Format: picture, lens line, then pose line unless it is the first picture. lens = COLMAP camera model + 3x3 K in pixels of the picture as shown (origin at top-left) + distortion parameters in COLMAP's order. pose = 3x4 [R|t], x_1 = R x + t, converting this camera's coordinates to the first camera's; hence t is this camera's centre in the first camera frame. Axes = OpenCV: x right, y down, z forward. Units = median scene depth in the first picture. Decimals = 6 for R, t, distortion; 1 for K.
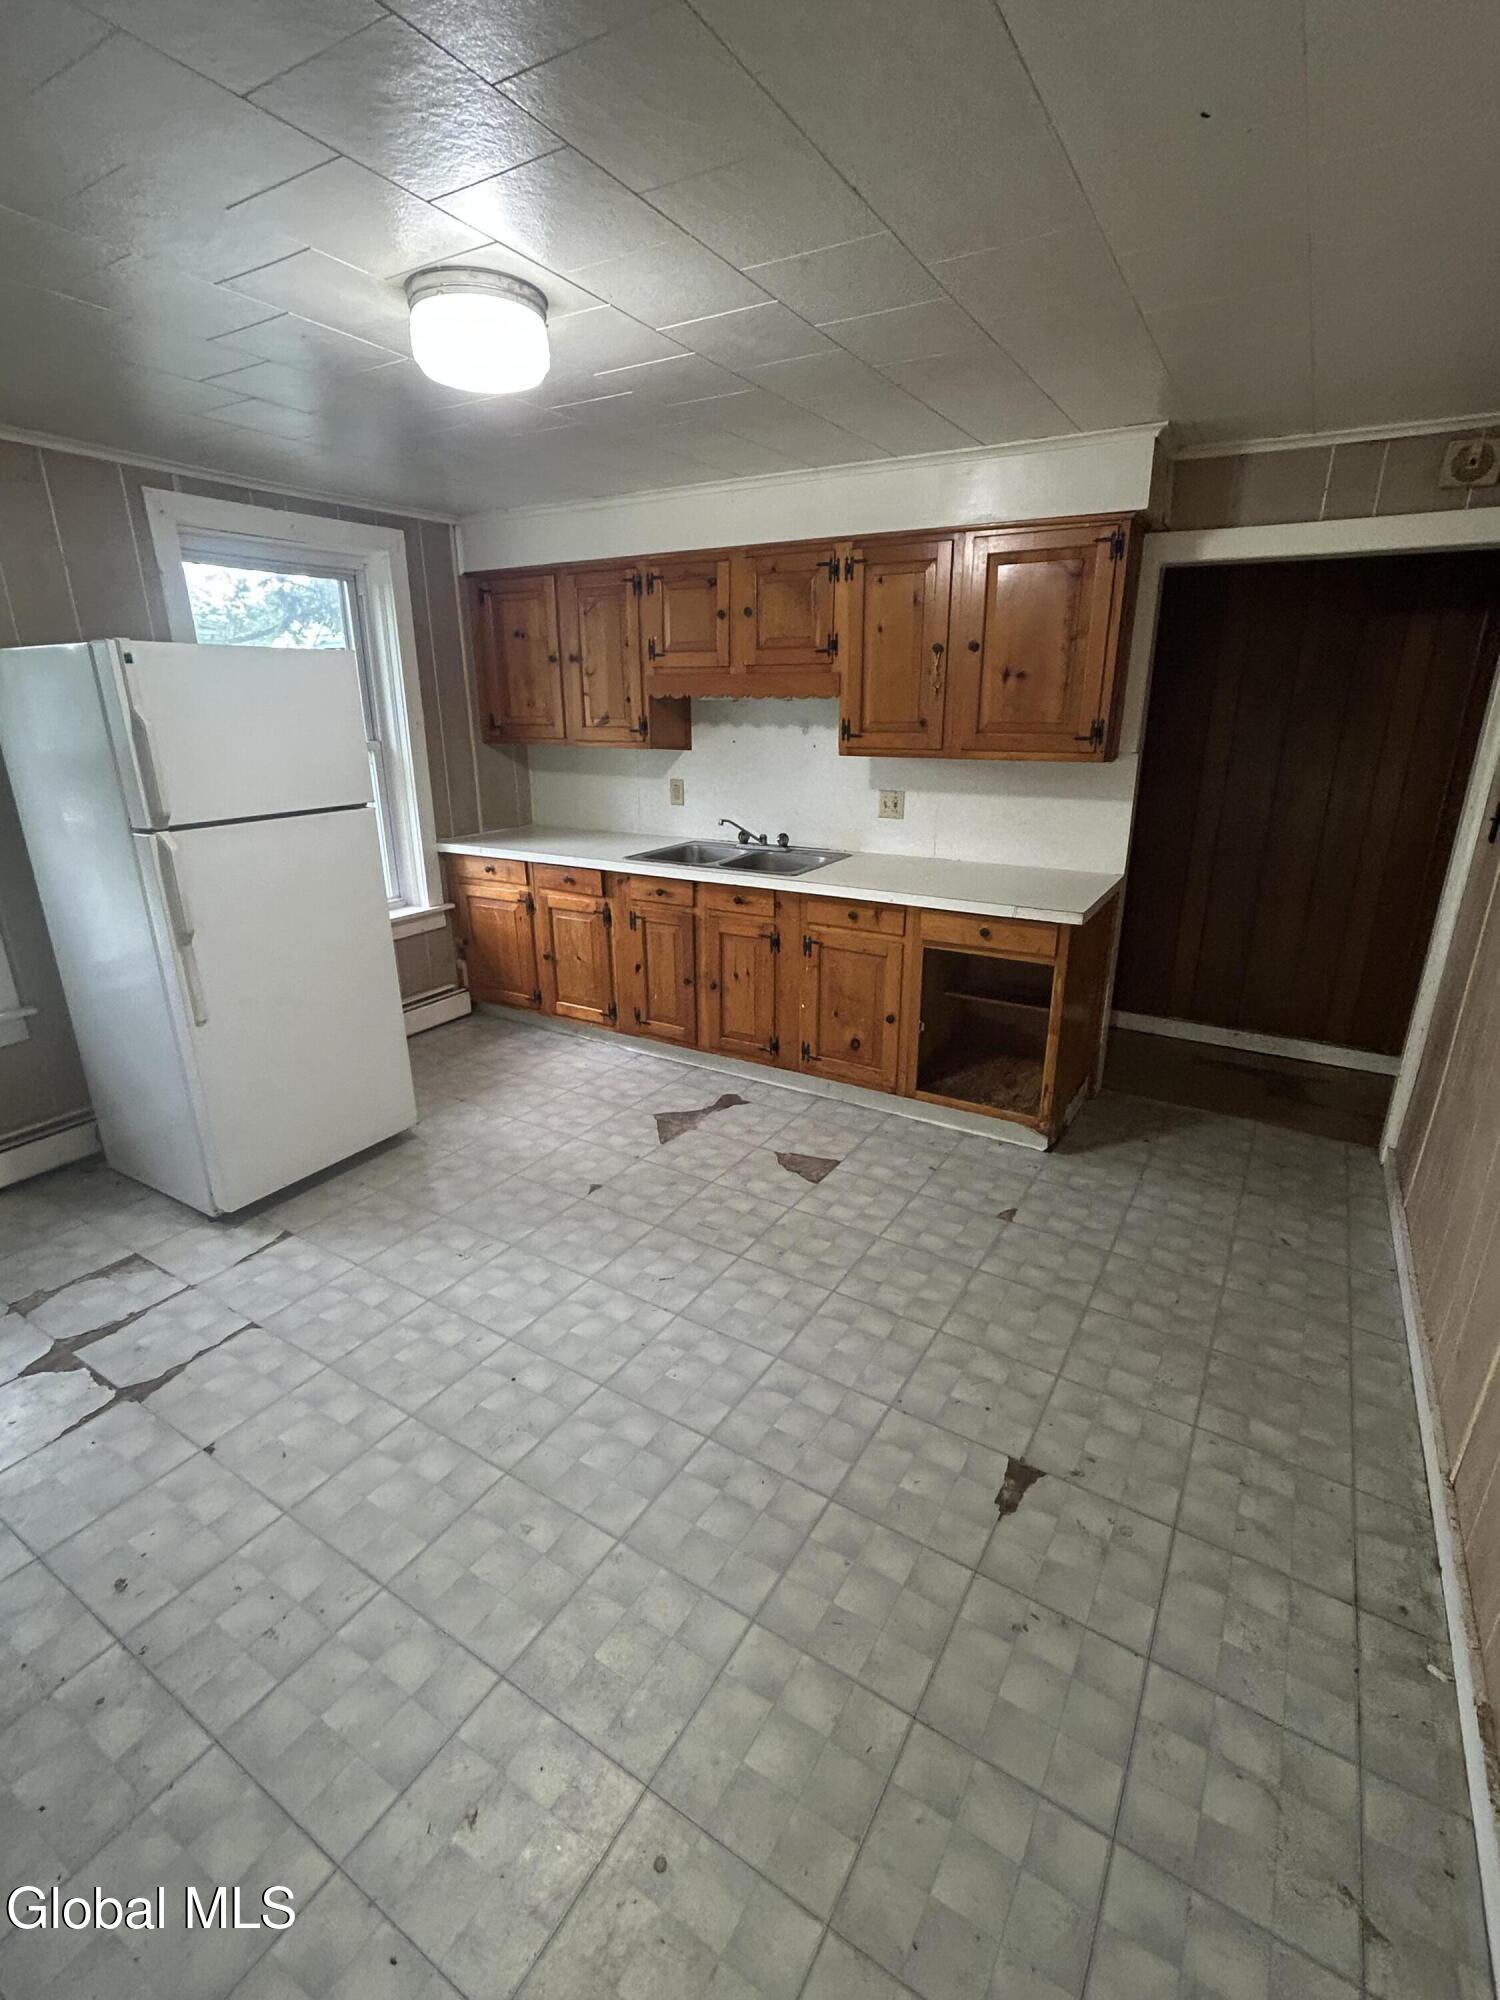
lens RADIAL K [[903.2, 0, 752.0], [0, 903.2, 999.5], [0, 0, 1]] dist [0.005999, 0.000226]
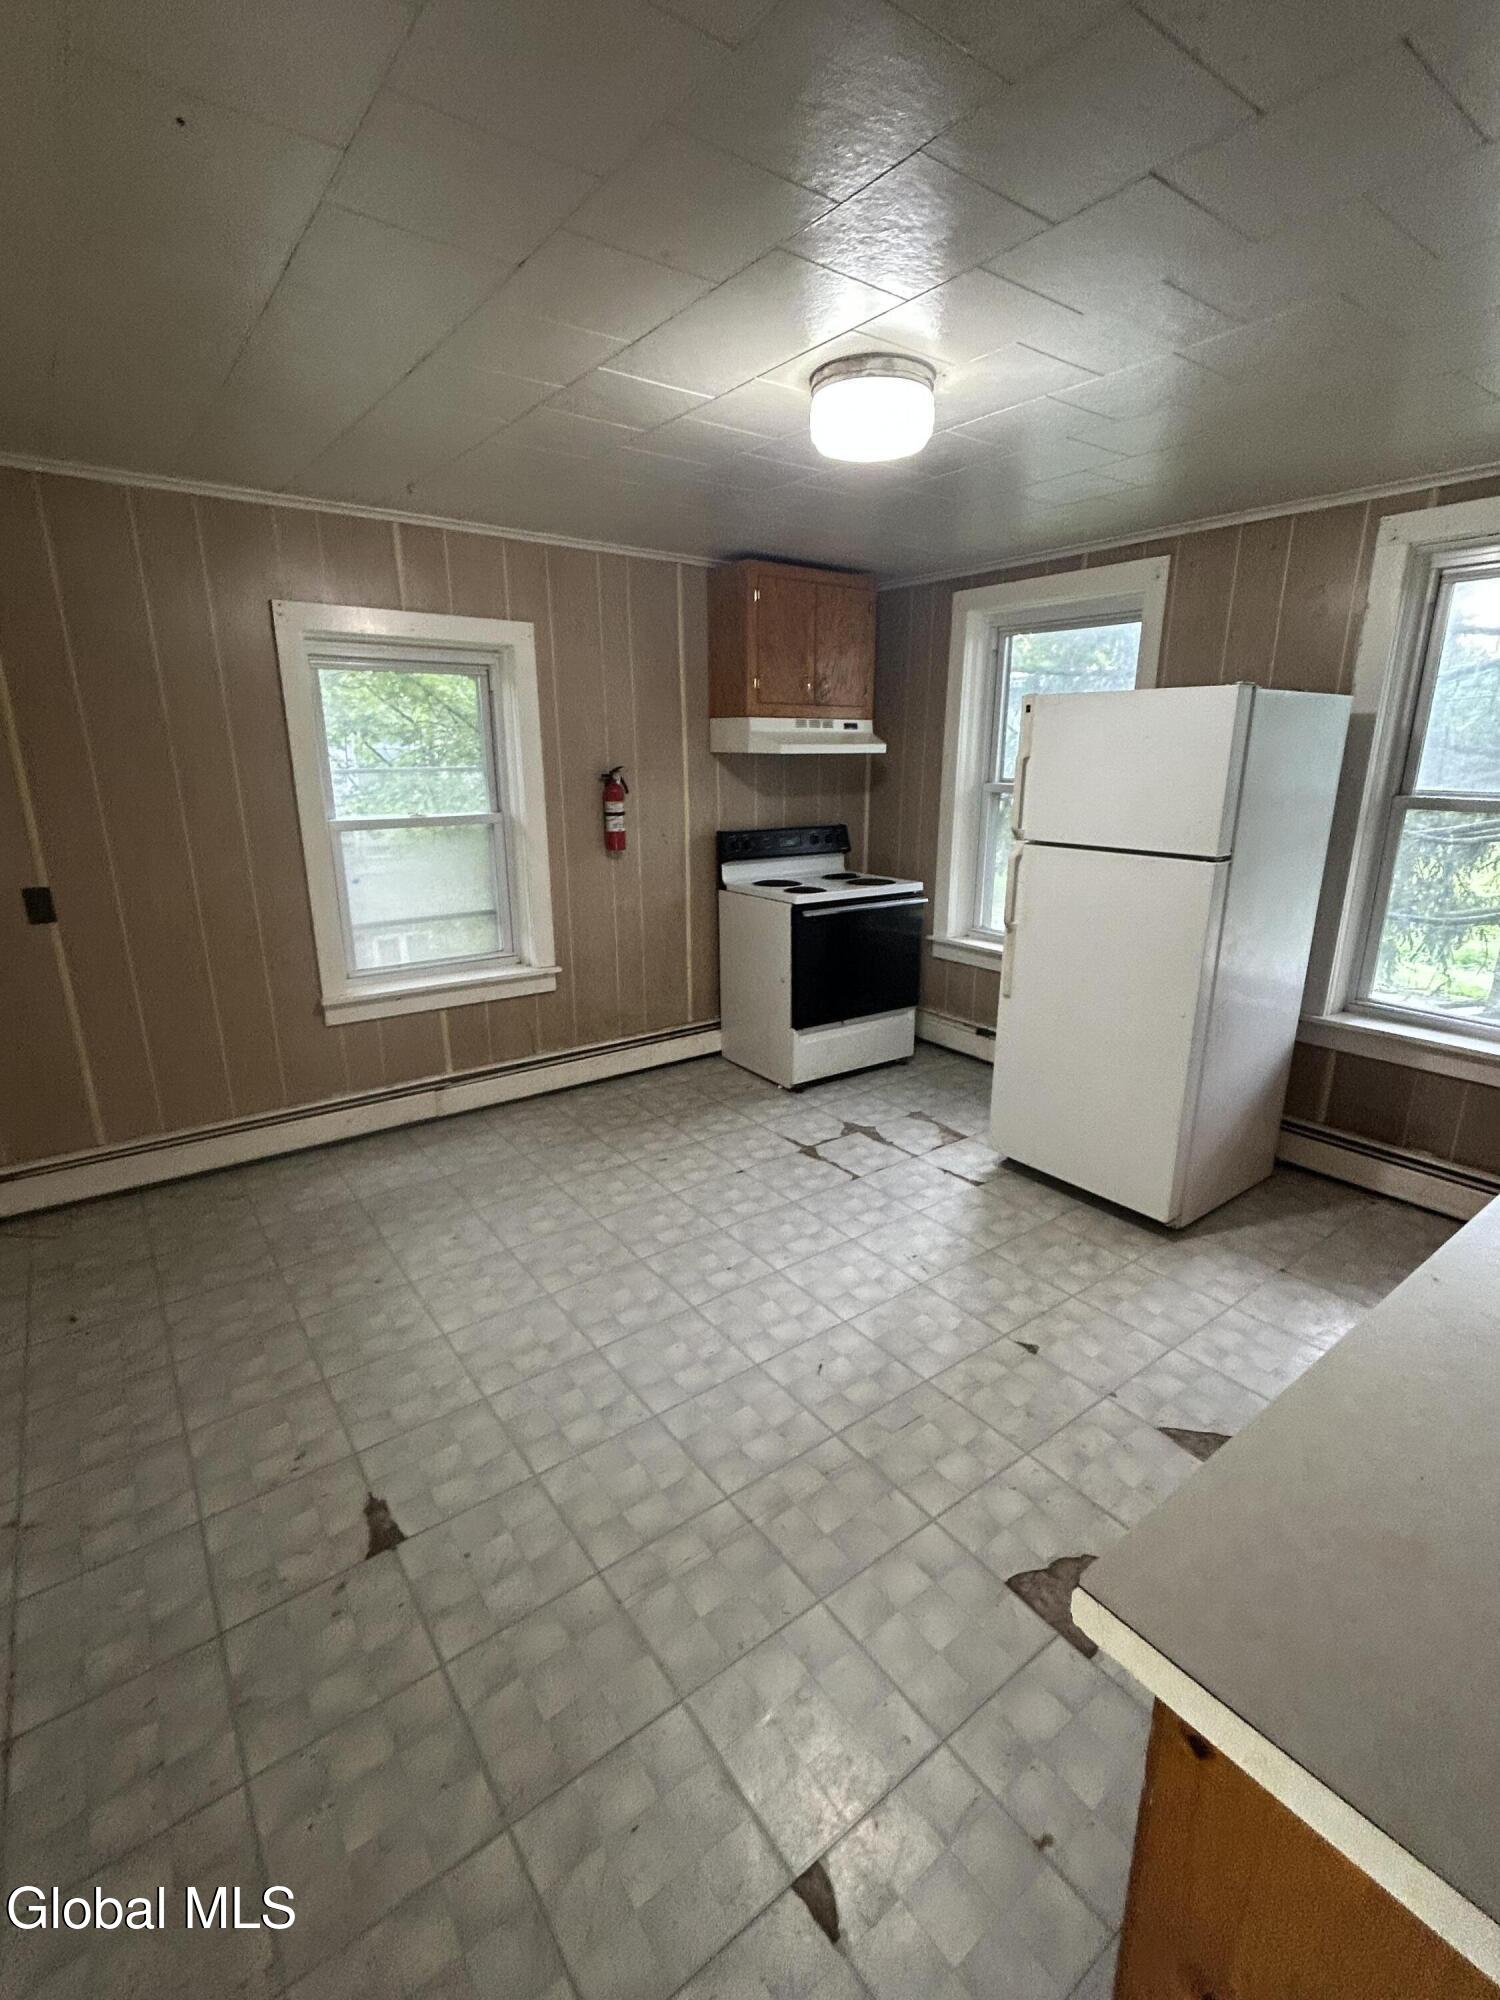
lens RADIAL K [[903.2, 0, 751.5], [0, 903.2, 1000.4], [0, 0, 1]] dist [0.005999, 0.000226]
pose [[-0.369836, 0.260027, -0.891968, 0.686082], [-0.292720, 0.878534, 0.377481, -0.362394], [0.881780, 0.400703, -0.248798, 1.075229]]
